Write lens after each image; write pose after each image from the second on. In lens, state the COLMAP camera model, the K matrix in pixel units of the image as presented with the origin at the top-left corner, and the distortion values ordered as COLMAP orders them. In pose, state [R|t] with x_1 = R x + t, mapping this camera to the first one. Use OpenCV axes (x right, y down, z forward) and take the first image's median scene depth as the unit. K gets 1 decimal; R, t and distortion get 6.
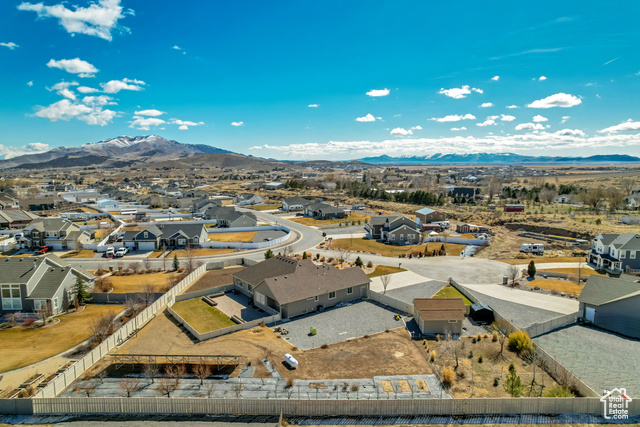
lens RADIAL K [[407.8, 0, 322.7], [0, 407.8, 213.8], [0, 0, 1]] dist [-0.078545, 0.072716]
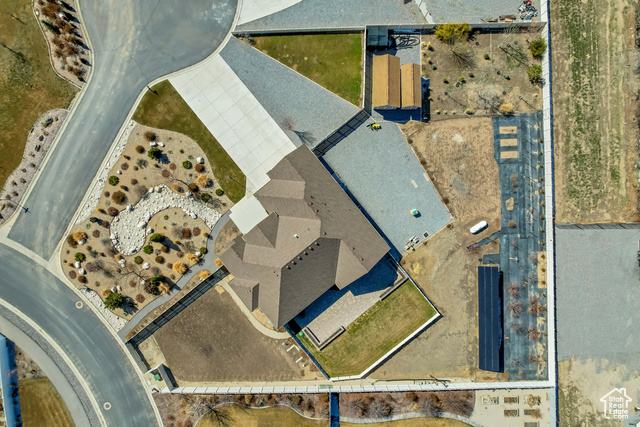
lens RADIAL K [[407.8, 0, 322.7], [0, 407.8, 213.8], [0, 0, 1]] dist [-0.078545, 0.072716]
pose [[-0.028020, -0.999564, 0.009259, -0.026408], [0.118854, 0.005866, 0.992894, -0.673843], [-0.992516, 0.028921, 0.118638, 0.960833]]
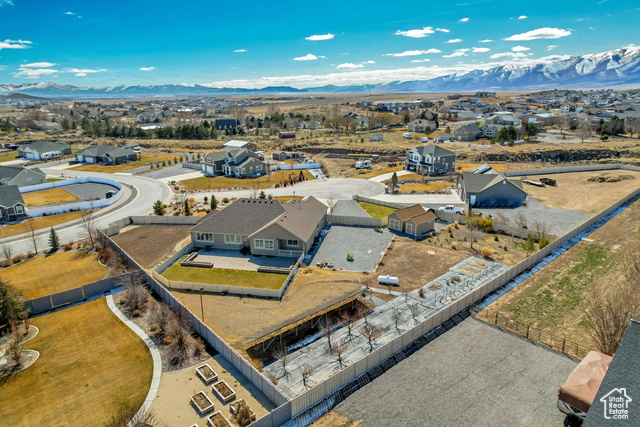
lens RADIAL K [[407.8, 0, 322.7], [0, 407.8, 213.8], [0, 0, 1]] dist [-0.078545, 0.072716]
pose [[0.748426, -0.189106, 0.635686, -0.632898], [0.084056, 0.977805, 0.191918, -0.026618], [-0.657870, -0.090203, 0.747711, 0.225837]]
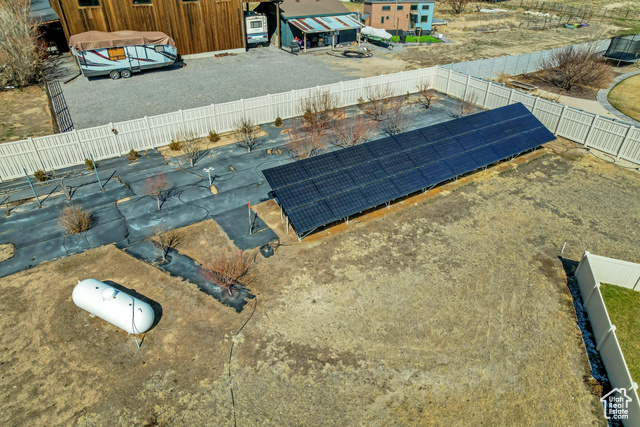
lens RADIAL K [[407.8, 0, 322.7], [0, 407.8, 213.8], [0, 0, 1]] dist [-0.078545, 0.072716]
pose [[-0.830518, 0.301561, -0.468296, -0.063086], [-0.077496, 0.770020, 0.633296, 0.120621], [0.551574, 0.562255, -0.616146, 0.853496]]
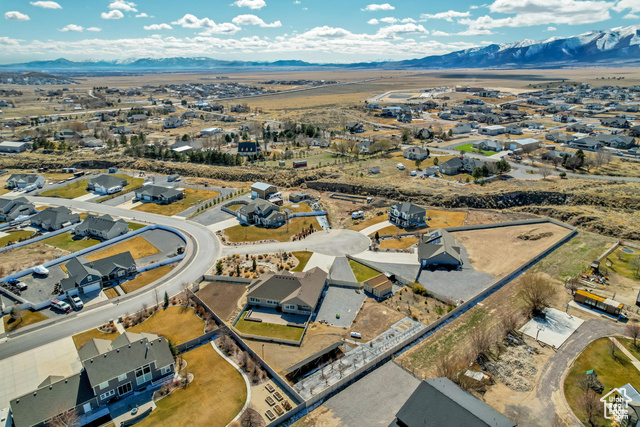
lens RADIAL K [[407.8, 0, 322.7], [0, 407.8, 213.8], [0, 0, 1]] dist [-0.078545, 0.072716]
pose [[0.766160, -0.214690, 0.605728, -0.969357], [0.074664, 0.965902, 0.247907, -0.556083], [-0.638297, -0.144711, 0.756066, -0.274633]]
